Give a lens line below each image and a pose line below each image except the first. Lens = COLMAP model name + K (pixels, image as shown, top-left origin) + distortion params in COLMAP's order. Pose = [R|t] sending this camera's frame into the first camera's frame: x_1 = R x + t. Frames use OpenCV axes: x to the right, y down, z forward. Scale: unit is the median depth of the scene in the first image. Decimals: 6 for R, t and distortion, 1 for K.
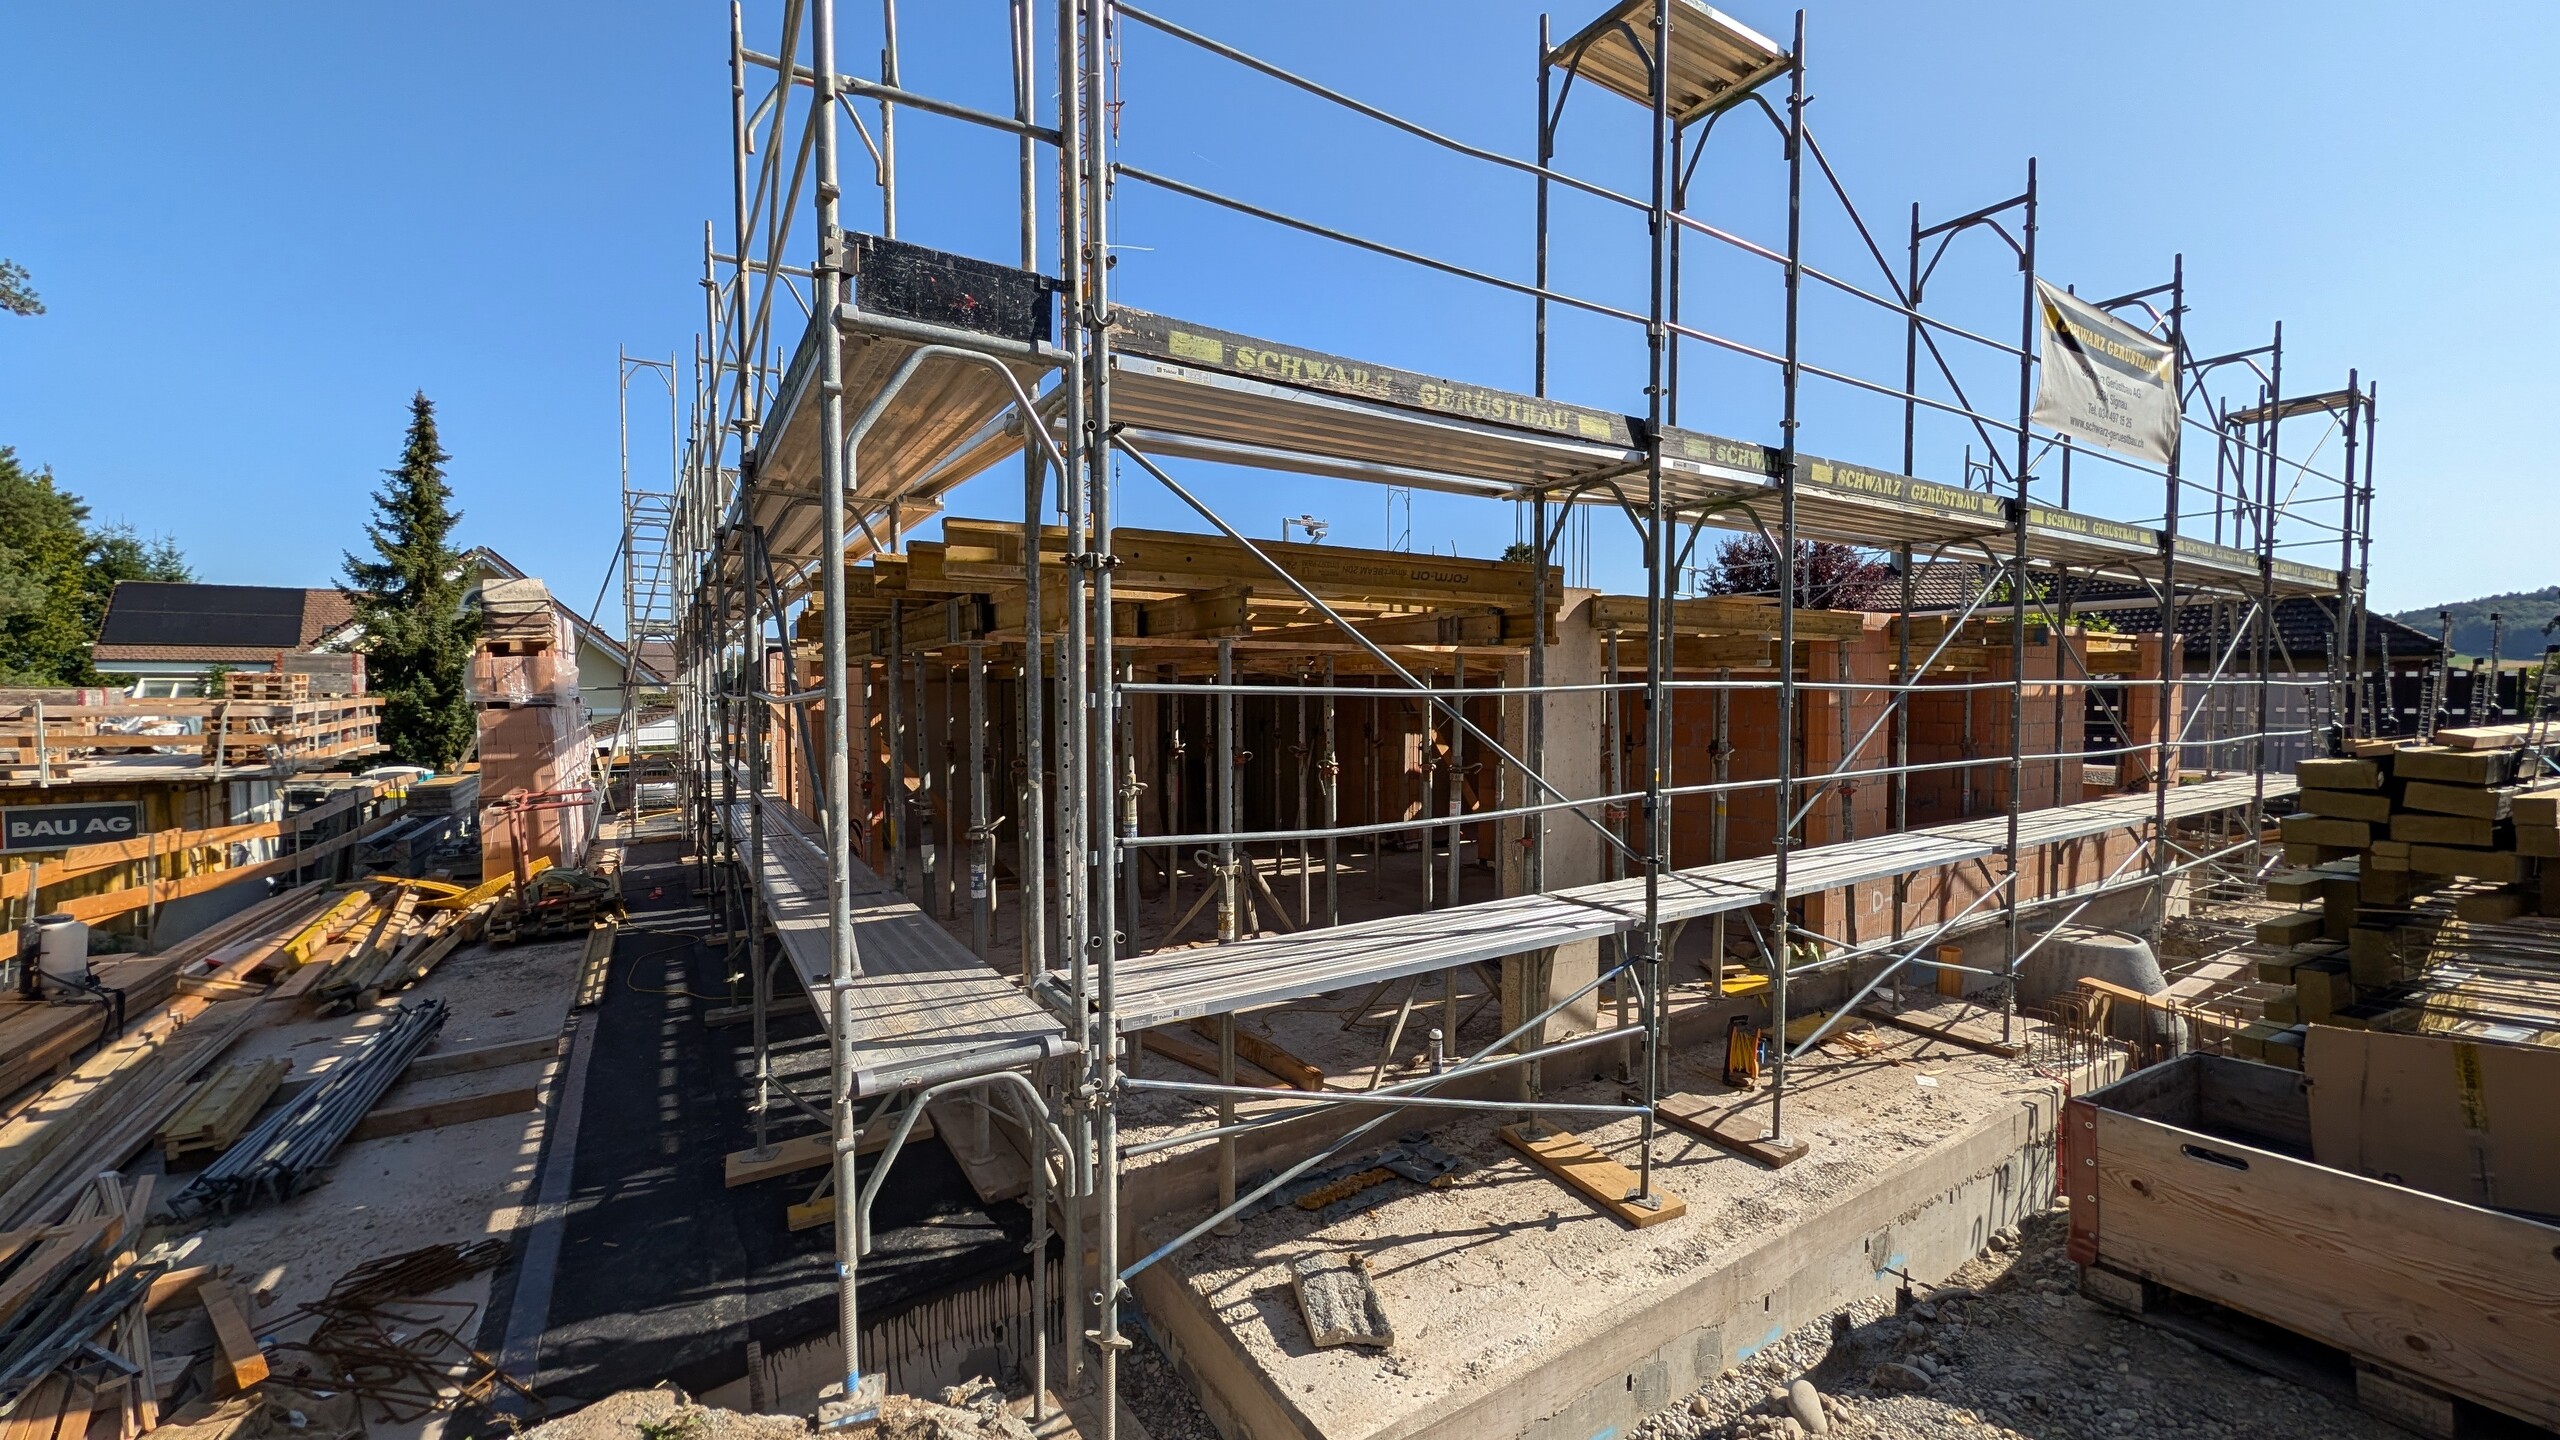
lens RADIAL K [[976.4, 0, 1280.0], [0, 976.4, 720.0], [0, 0, 1]] dist [0.000036, 0.000134]
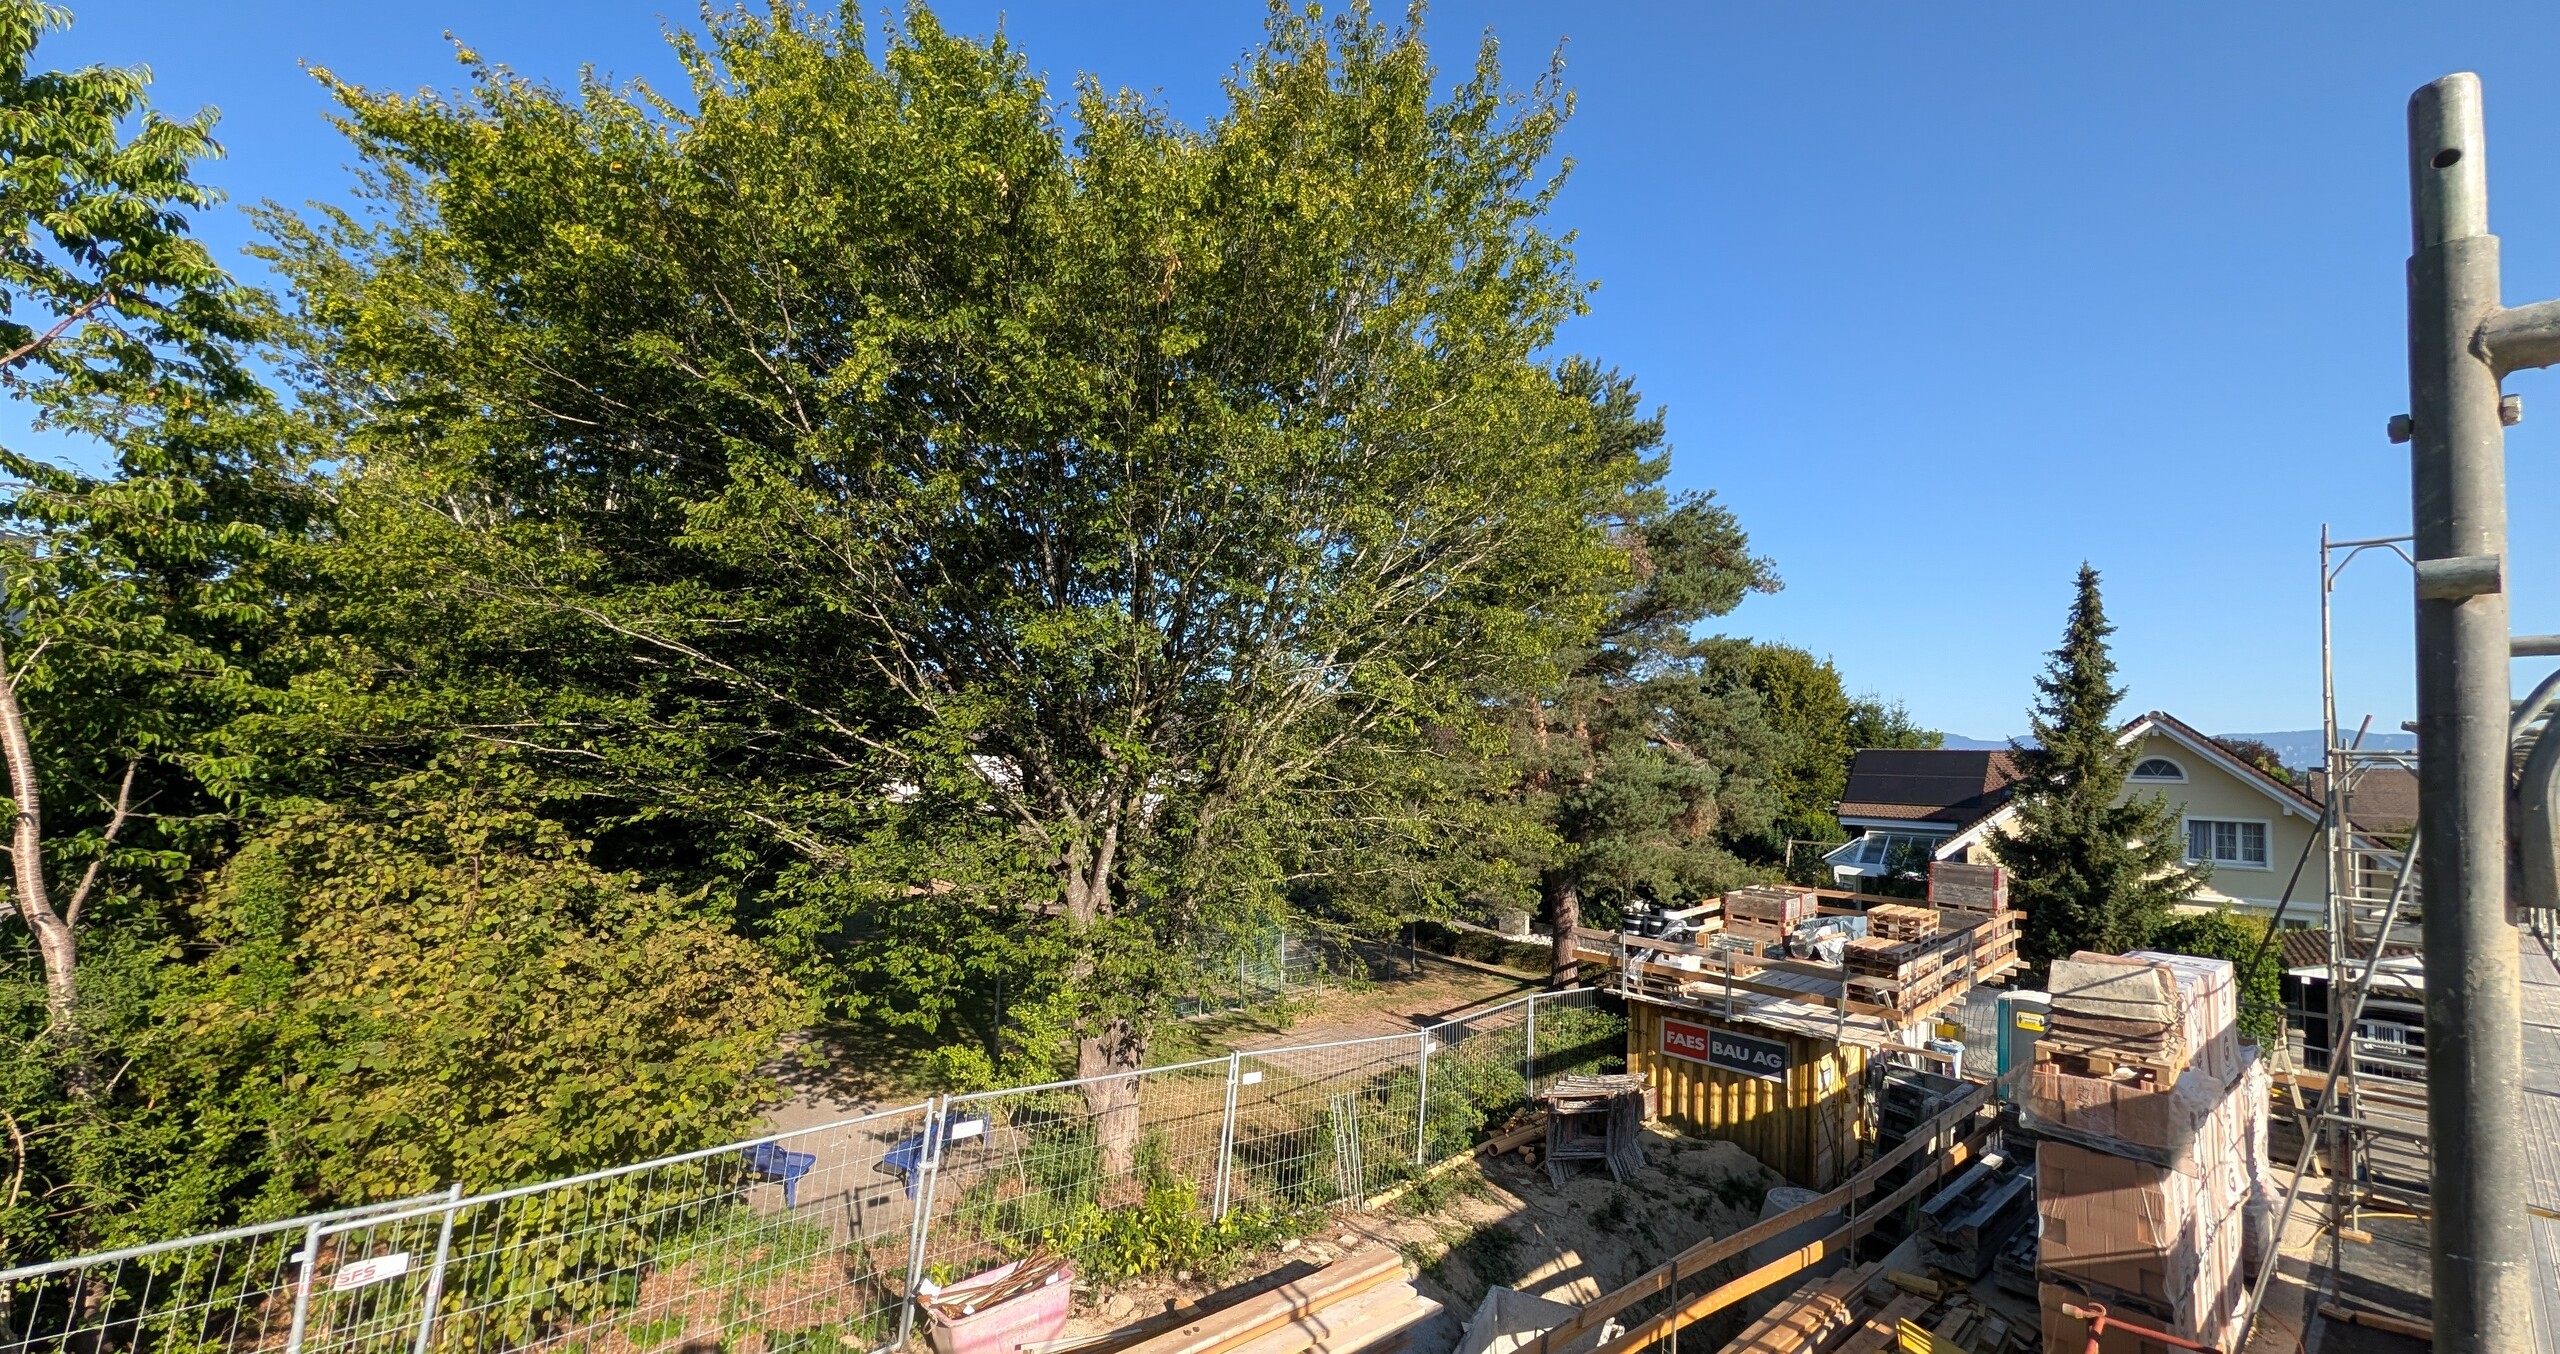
lens RADIAL K [[974.4, 0, 1287.6], [0, 974.4, 716.8], [0, 0, 1]] dist [0.001323, 0.000007]
pose [[0.140257, -0.031496, -0.989614, -0.068853], [-0.070043, 0.996674, -0.041648, -0.098854], [0.987634, 0.075157, 0.137585, 0.128477]]
